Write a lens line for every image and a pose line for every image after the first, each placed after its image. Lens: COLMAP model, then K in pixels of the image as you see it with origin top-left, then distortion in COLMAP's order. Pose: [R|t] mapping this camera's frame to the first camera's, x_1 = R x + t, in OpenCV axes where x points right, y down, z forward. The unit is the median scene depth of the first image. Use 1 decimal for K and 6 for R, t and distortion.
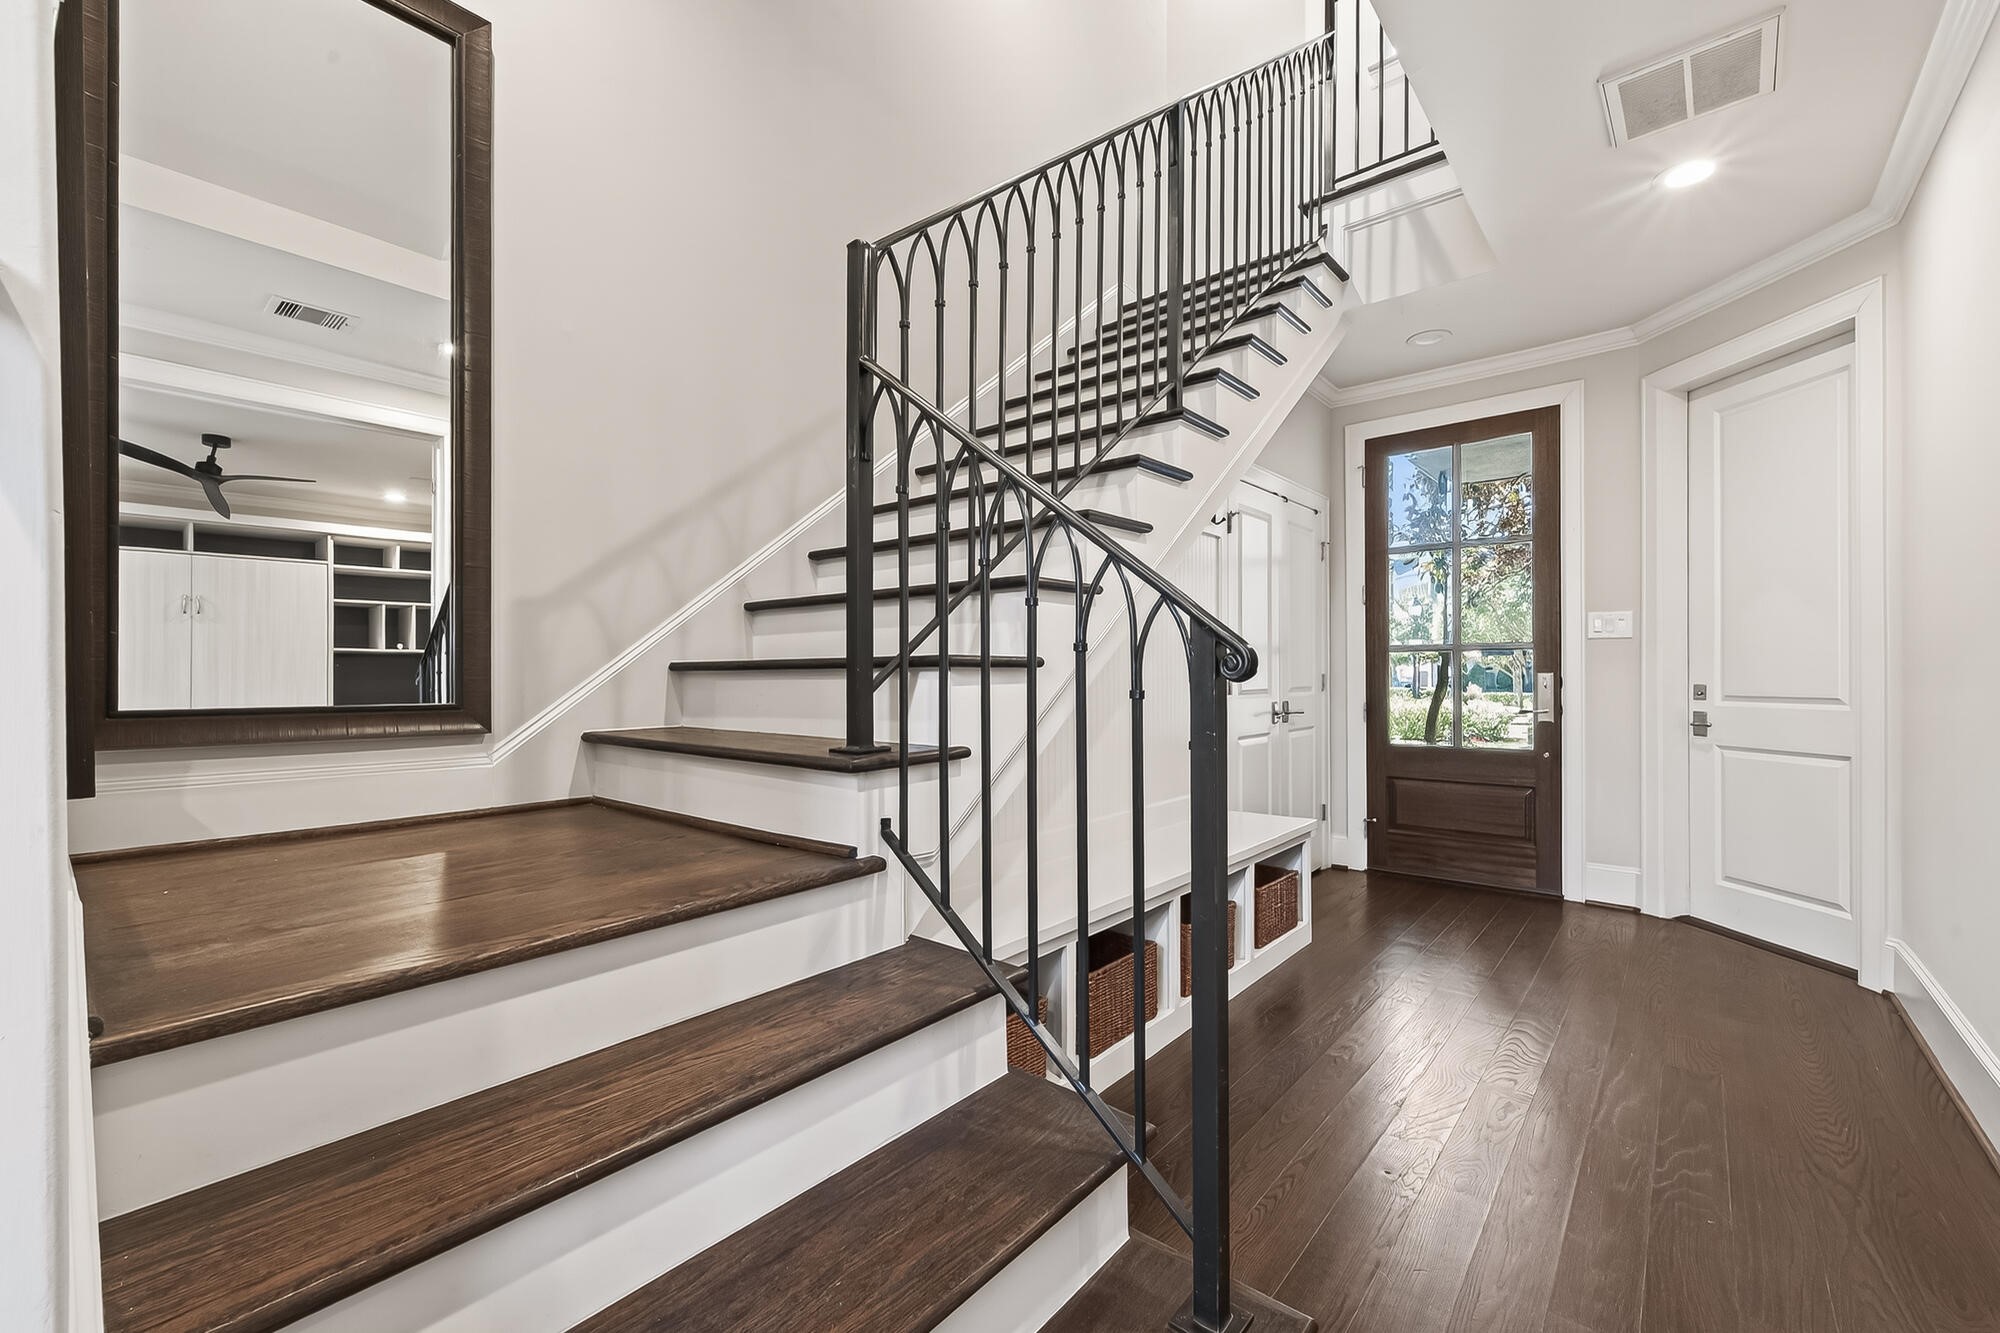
lens RADIAL K [[816.3, 0, 1005.2], [0, 816.3, 675.7], [0, 0, 1]] dist [0.000335, -0.001411]
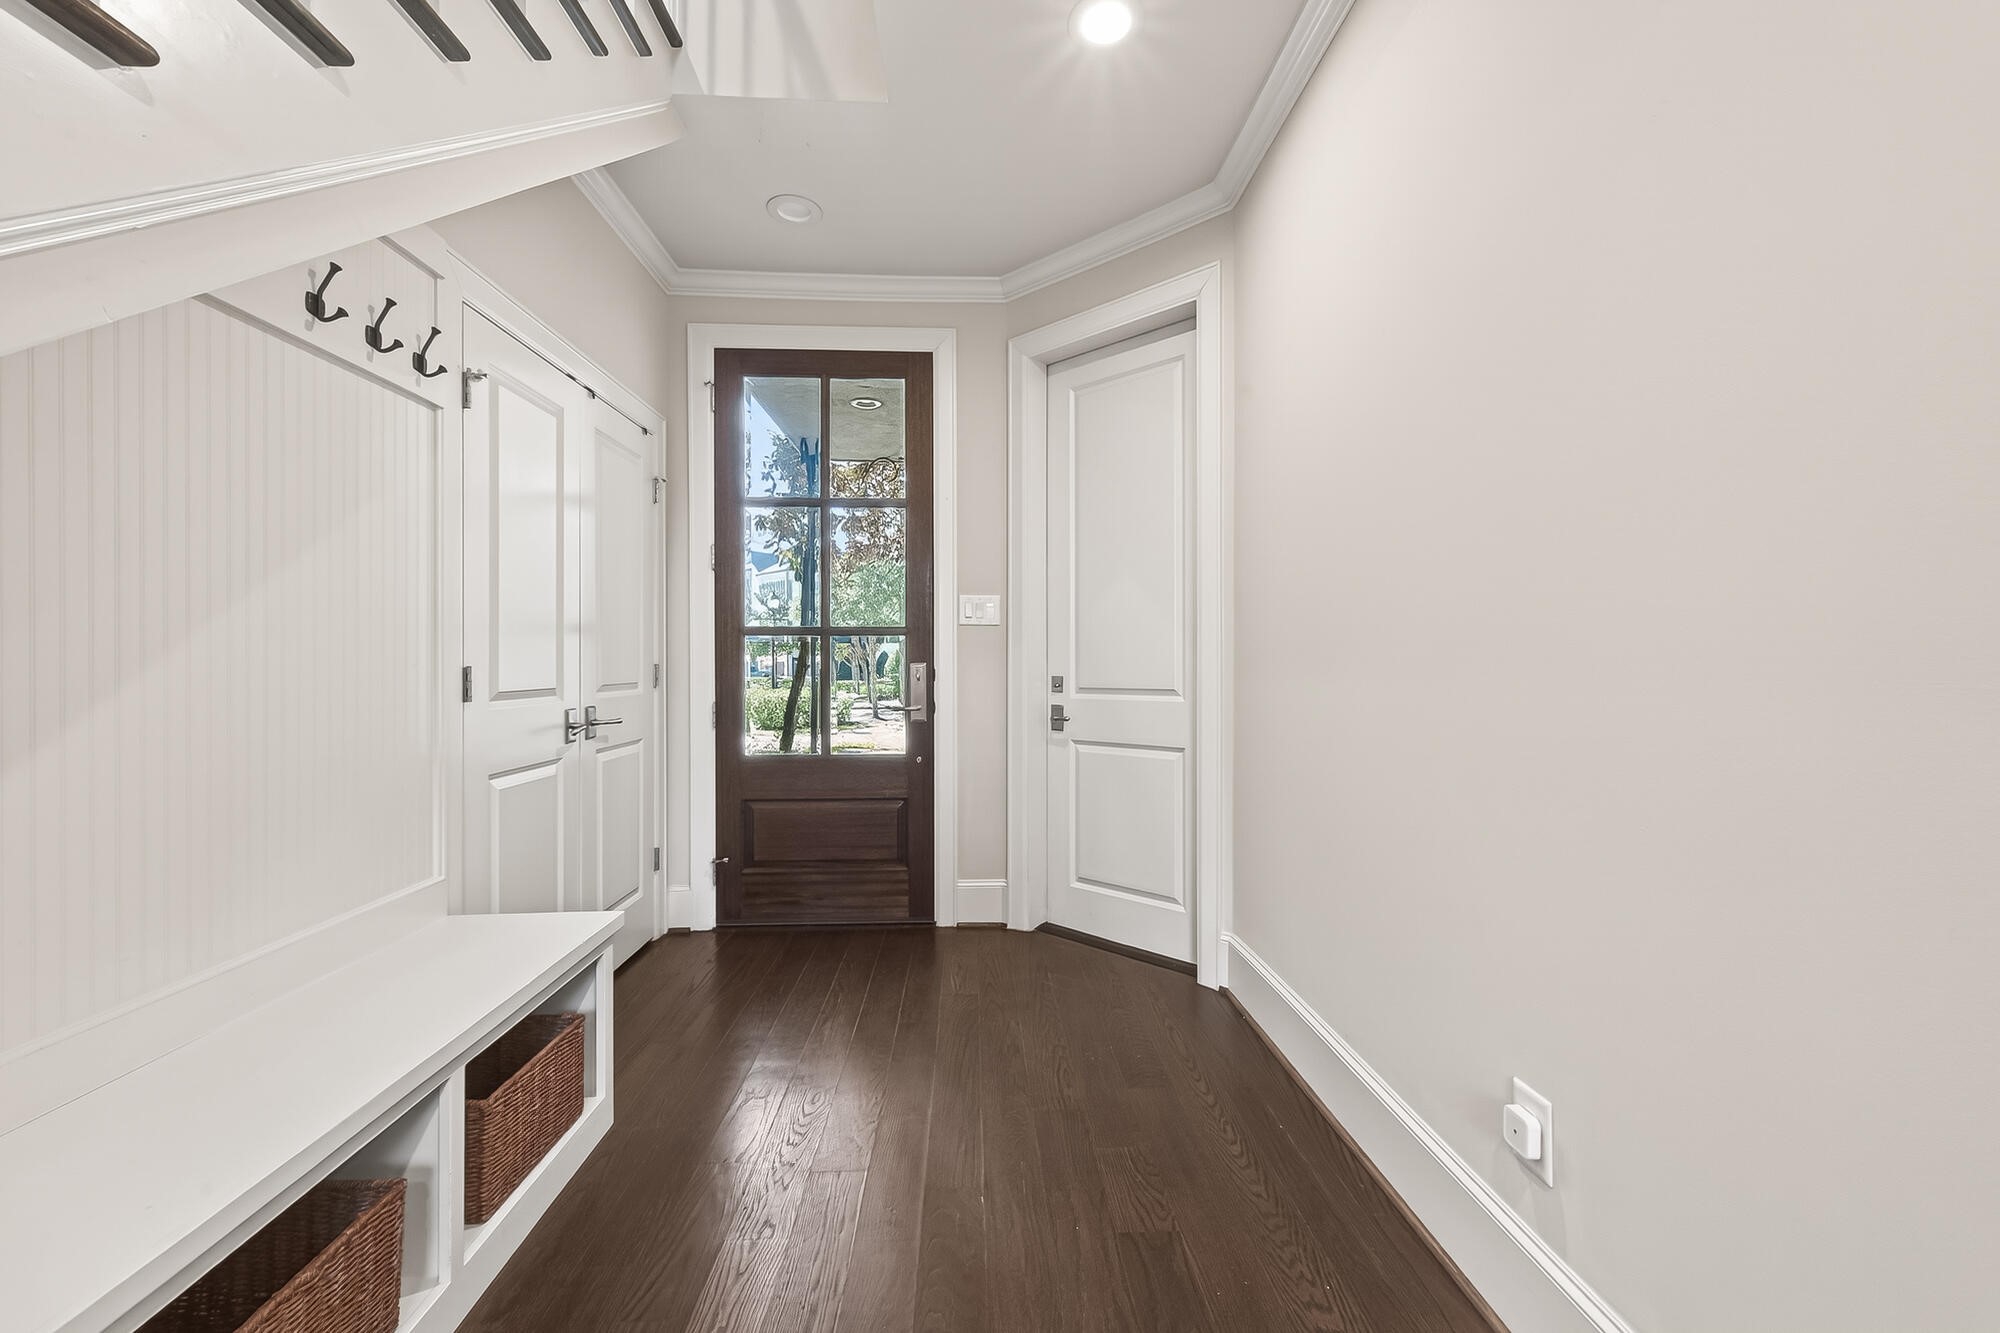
lens RADIAL K [[816.3, 0, 1008.0], [0, 816.3, 664.9], [0, 0, 1]] dist [0.000335, -0.001411]
pose [[0.734984, 0.001677, 0.678083, 0.162631], [-0.001219, 0.999999, -0.001151, -0.000998], [-0.678084, 0.000019, 0.734985, 0.331002]]
